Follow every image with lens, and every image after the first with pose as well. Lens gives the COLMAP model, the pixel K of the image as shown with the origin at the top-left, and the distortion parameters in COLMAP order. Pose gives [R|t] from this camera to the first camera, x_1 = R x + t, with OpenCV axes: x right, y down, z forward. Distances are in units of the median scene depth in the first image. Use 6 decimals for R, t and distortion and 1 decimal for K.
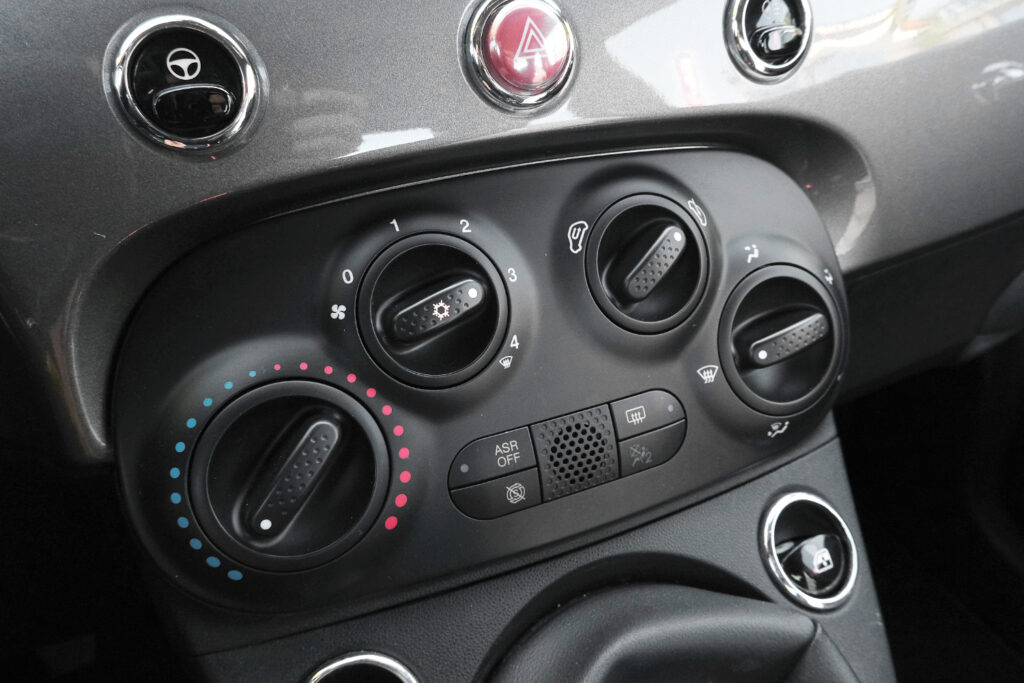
lens RADIAL K [[752.6, 0, 503.2], [0, 752.6, 337.7], [0, 0, 1]] dist [0.013126, -0.003511]
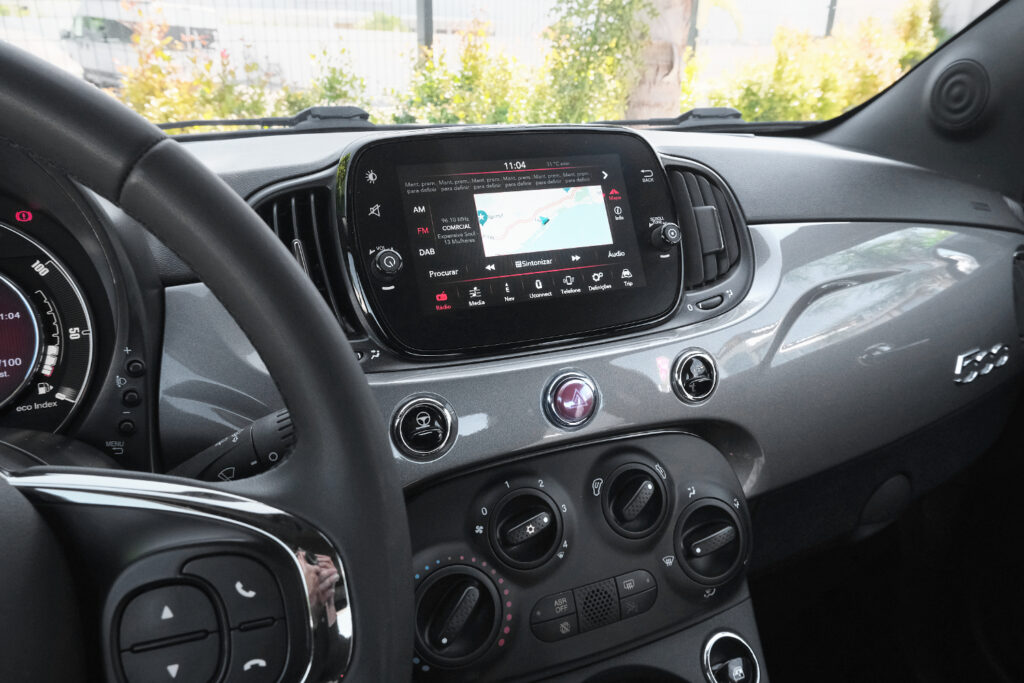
lens RADIAL K [[752.6, 0, 511.3], [0, 752.6, 338.0], [0, 0, 1]] dist [0.013126, -0.003511]
pose [[0.999687, 0.020815, 0.013899, -0.152318], [-0.017893, 0.982646, -0.184623, -0.146266], [-0.017501, 0.184317, 0.982711, -0.932806]]
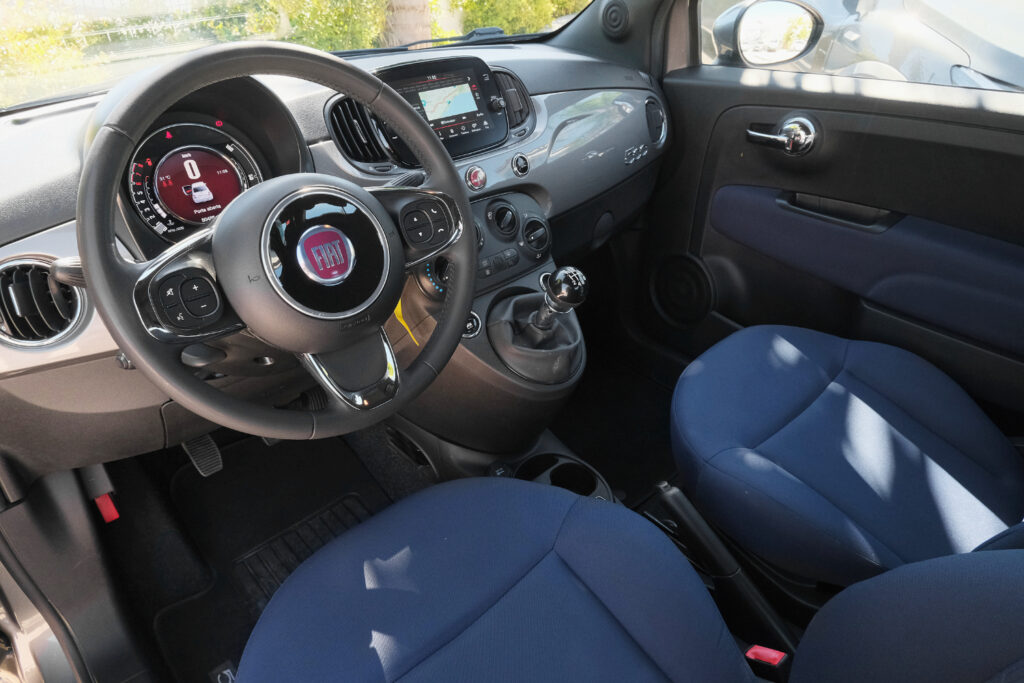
lens RADIAL K [[647.0, 0, 507.5], [0, 647.0, 336.6], [0, 0, 1]] dist [-0.011417, 0.004166]
pose [[0.940761, -0.177653, 0.288805, -1.048201], [0.180461, 0.983433, 0.017101, 0.531034], [-0.287059, 0.036031, 0.957235, -2.715061]]
